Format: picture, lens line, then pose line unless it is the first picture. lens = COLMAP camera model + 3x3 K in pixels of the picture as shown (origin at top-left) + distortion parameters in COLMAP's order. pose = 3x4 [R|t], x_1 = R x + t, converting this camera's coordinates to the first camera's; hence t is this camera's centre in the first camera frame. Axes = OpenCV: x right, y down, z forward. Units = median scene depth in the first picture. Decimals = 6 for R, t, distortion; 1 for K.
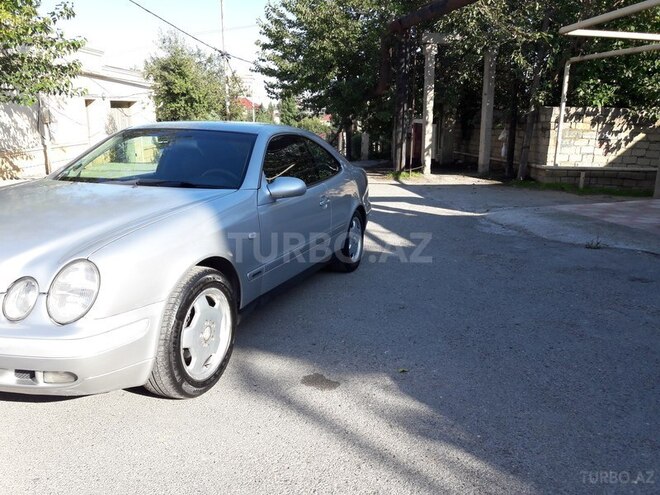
lens RADIAL K [[547.8, 0, 329.4], [0, 547.8, 260.5], [0, 0, 1]] dist [-0.008950, 0.004074]
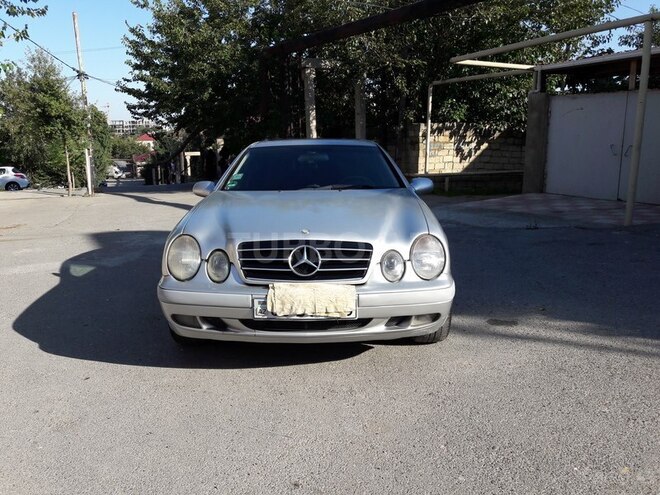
lens RADIAL K [[562.3, 0, 330.0], [0, 562.3, 247.5], [0, 0, 1]] dist [0.113946, -0.265171]
pose [[0.934531, -0.092591, 0.343625, -0.202970], [0.114304, 0.992496, -0.043431, 0.011453], [-0.337025, 0.079865, 0.938102, -0.043290]]
